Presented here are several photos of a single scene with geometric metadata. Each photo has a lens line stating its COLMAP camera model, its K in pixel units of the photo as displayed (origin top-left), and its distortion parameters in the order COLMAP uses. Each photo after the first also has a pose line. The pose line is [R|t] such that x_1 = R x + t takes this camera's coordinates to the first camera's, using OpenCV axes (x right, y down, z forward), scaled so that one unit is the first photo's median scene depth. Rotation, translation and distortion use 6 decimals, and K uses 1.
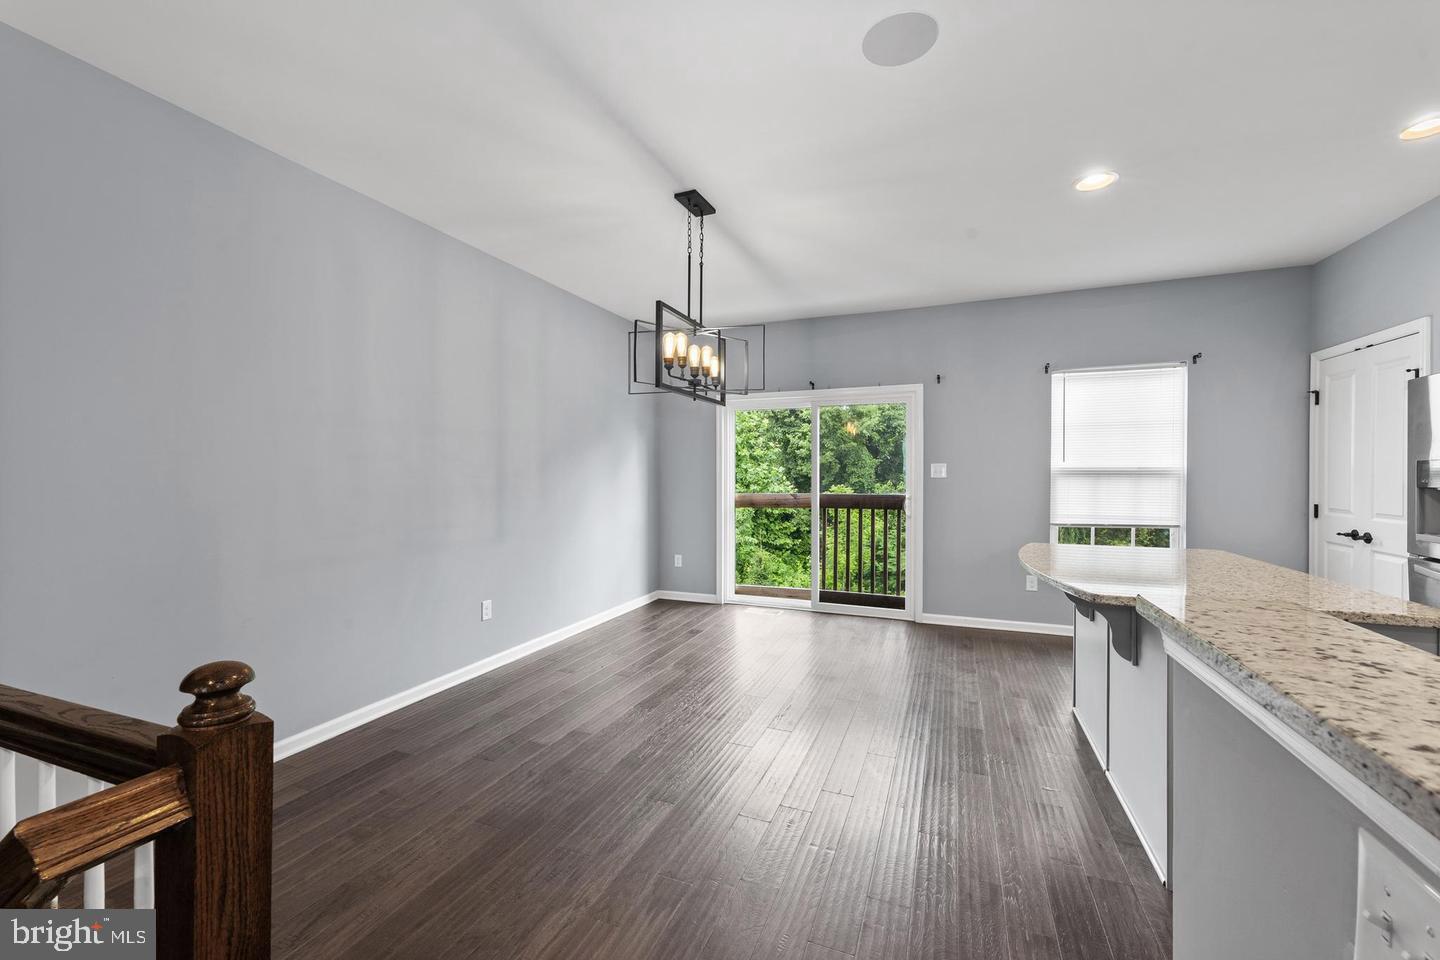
lens RADIAL K [[578.4, 0, 720.0], [0, 578.4, 480.0], [0, 0, 1]] dist [-0.000368, -0.000005]
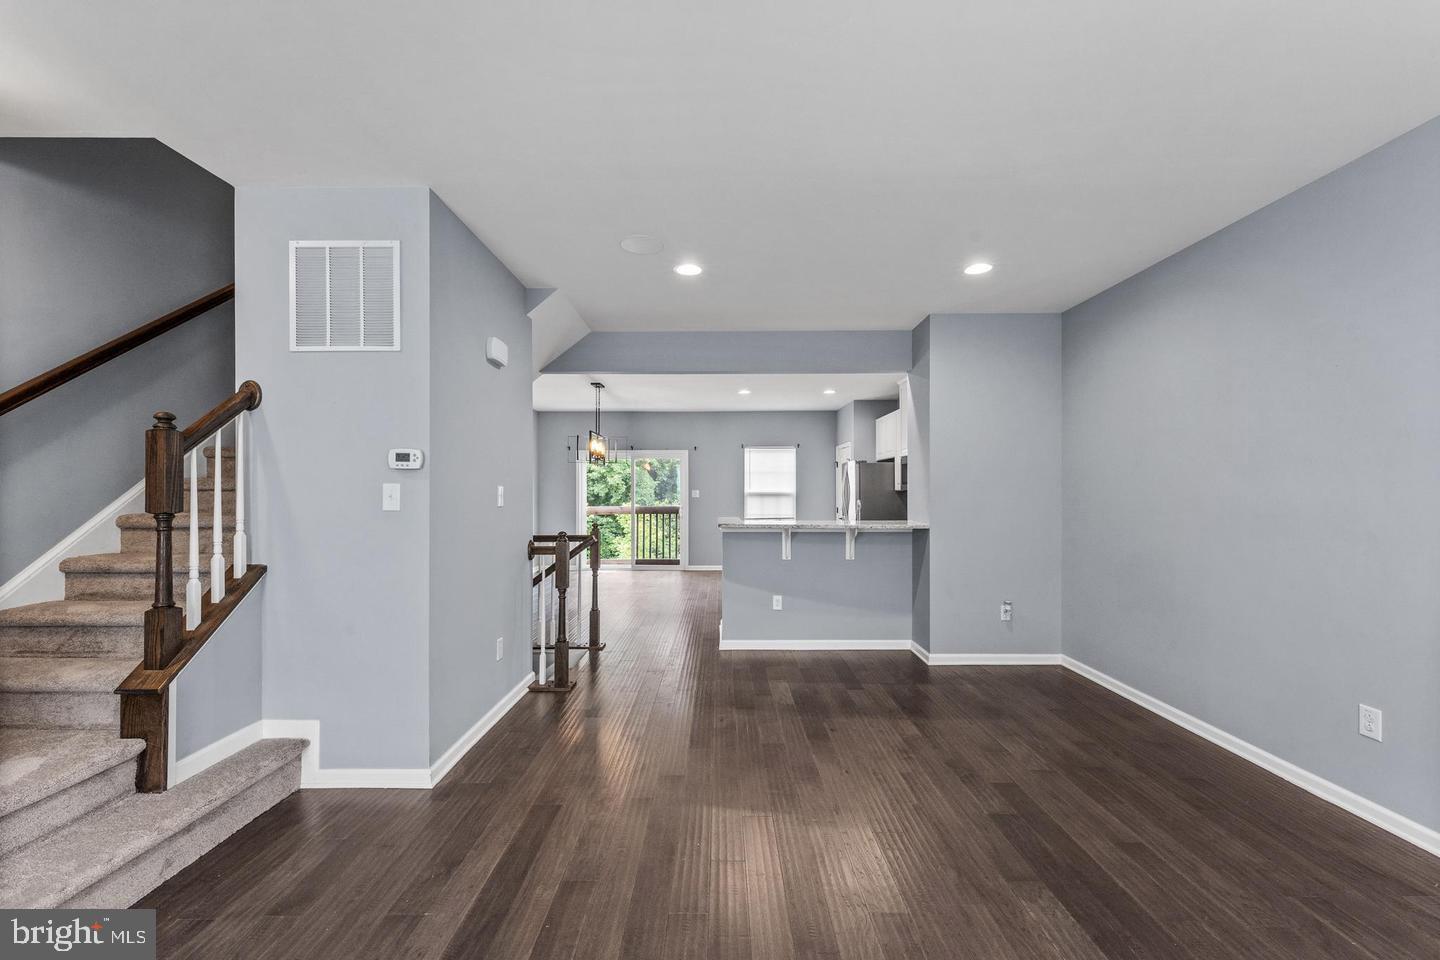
lens RADIAL K [[574.7, 0, 720.0], [0, 574.7, 480.0], [0, 0, 1]] dist [-0.014454, -0.000131]
pose [[0.927581, 0.006139, 0.373572, -0.282907], [0.006193, 0.999475, -0.031801, 0.001473], [-0.373571, 0.031811, 0.927056, -0.864833]]
